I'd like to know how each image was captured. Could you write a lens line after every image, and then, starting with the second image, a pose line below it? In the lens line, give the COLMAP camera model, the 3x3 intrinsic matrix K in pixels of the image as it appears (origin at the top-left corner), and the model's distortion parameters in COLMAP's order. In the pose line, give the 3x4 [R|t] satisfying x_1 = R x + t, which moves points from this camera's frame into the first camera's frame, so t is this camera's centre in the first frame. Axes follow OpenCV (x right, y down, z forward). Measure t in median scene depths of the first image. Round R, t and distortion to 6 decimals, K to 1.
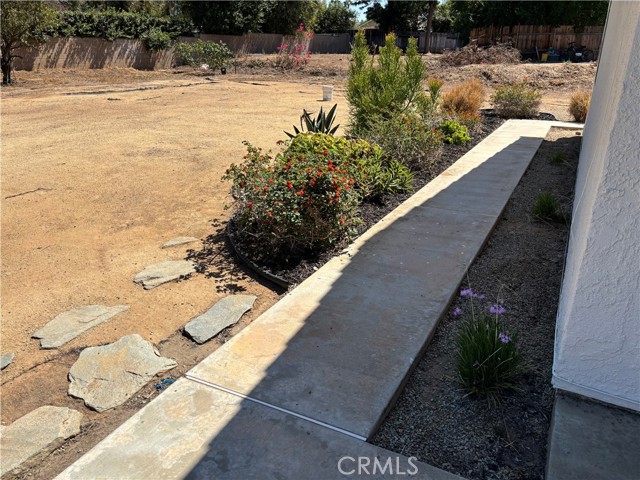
lens RADIAL K [[481.1, 0, 321.1], [0, 481.1, 239.4], [0, 0, 1]] dist [0.042563, -0.043243]
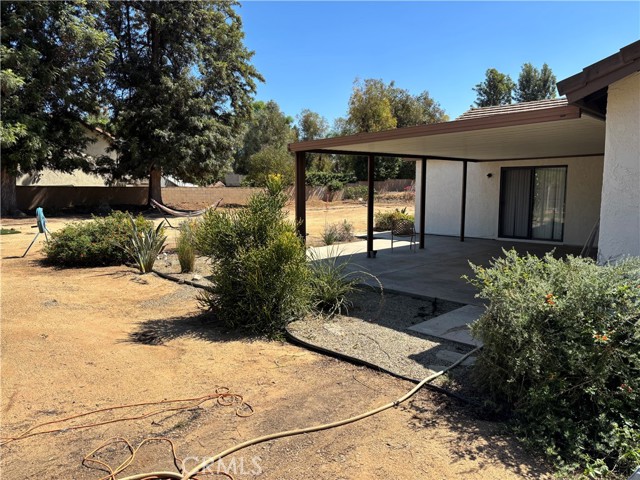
lens RADIAL K [[481.1, 0, 319.8], [0, 481.1, 240.6], [0, 0, 1]] dist [0.042563, -0.043243]
pose [[0.957635, 0.019101, -0.287352, 0.116331], [-0.092467, 0.965360, -0.243987, 0.217503], [0.272737, 0.260221, 0.926229, -0.591189]]
